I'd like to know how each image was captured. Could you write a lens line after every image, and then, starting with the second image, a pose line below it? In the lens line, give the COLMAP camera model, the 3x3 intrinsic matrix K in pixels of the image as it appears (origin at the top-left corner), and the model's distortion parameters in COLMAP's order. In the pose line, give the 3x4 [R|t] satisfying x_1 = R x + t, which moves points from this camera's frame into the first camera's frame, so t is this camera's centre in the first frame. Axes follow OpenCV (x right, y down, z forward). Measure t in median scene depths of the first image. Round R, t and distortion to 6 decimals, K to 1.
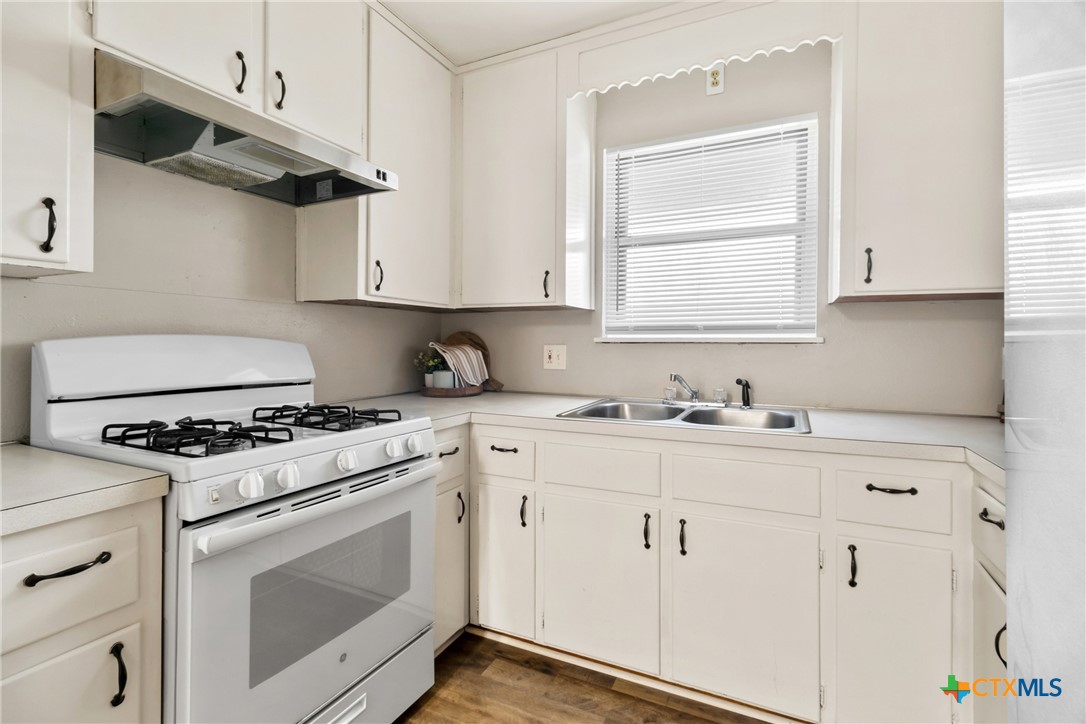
lens RADIAL K [[503.4, 0, 551.3], [0, 503.4, 342.8], [0, 0, 1]] dist [0.002142, 0.000319]
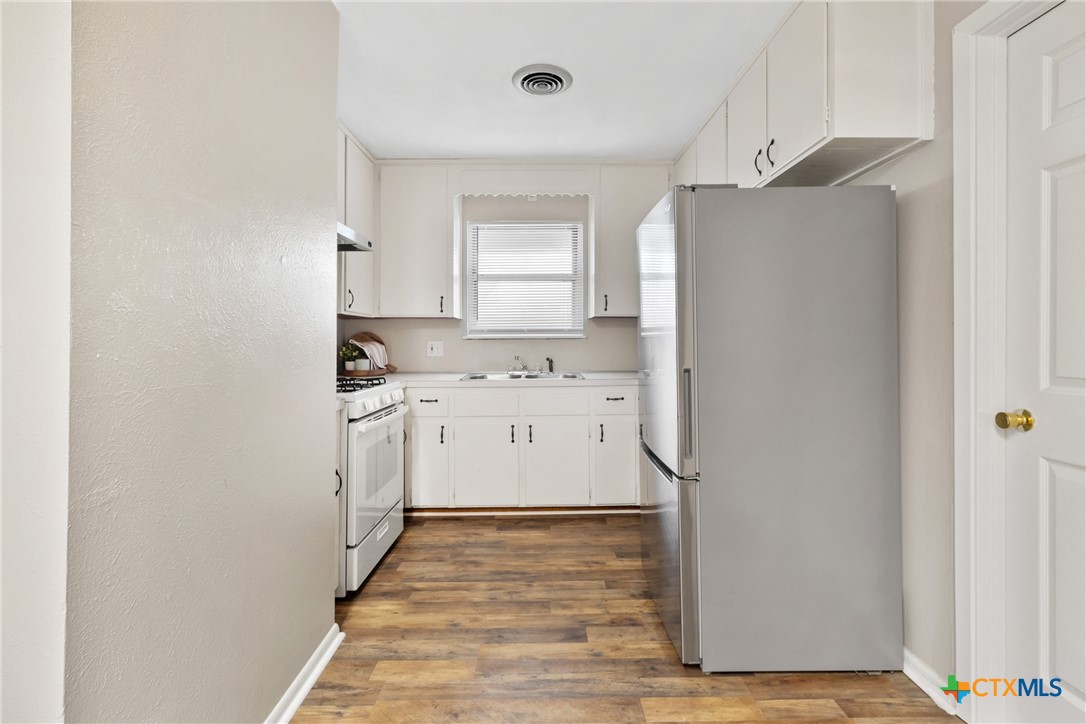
lens RADIAL K [[504.2, 0, 547.3], [0, 504.2, 335.3], [0, 0, 1]] dist [0.000959, 0.000011]
pose [[0.897215, -0.003971, 0.441576, -0.456095], [0.007697, 0.999948, -0.006645, 0.000061], [-0.441527, 0.009361, 0.897199, -0.685964]]
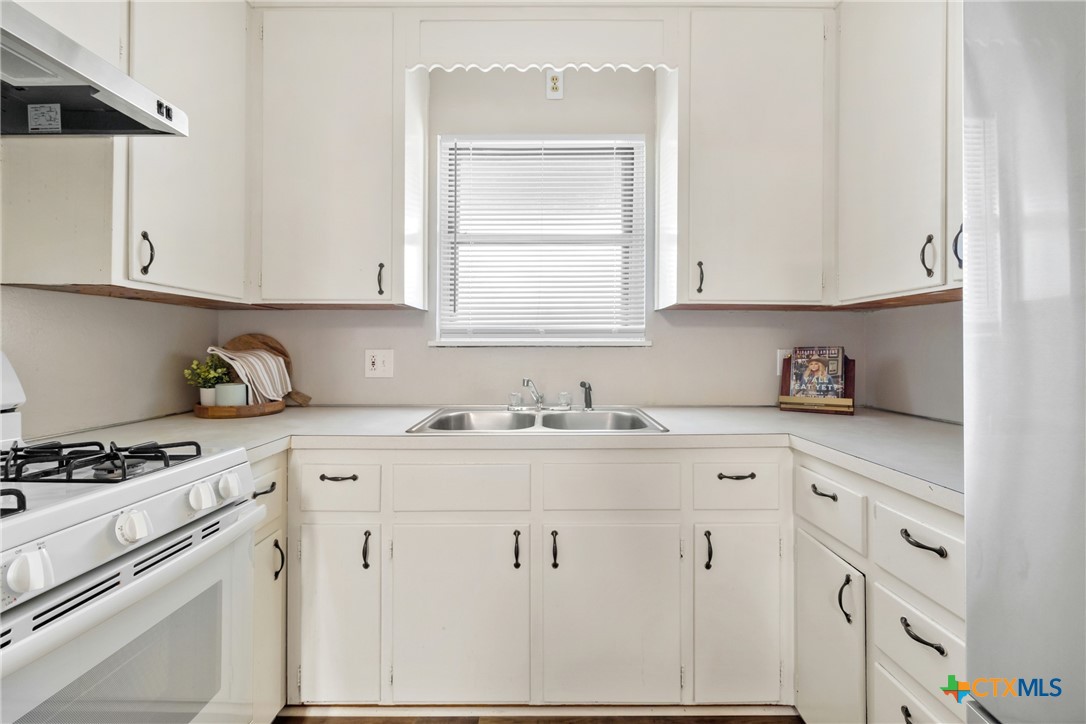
lens RADIAL K [[501.7, 0, 545.7], [0, 501.7, 343.7], [0, 0, 1]] dist [0.003051, 0.000072]
pose [[0.904721, -0.000562, 0.426005, -0.125924], [0.003210, 0.999980, -0.005499, 0.000052], [-0.425993, 0.006343, 0.904704, 0.111309]]
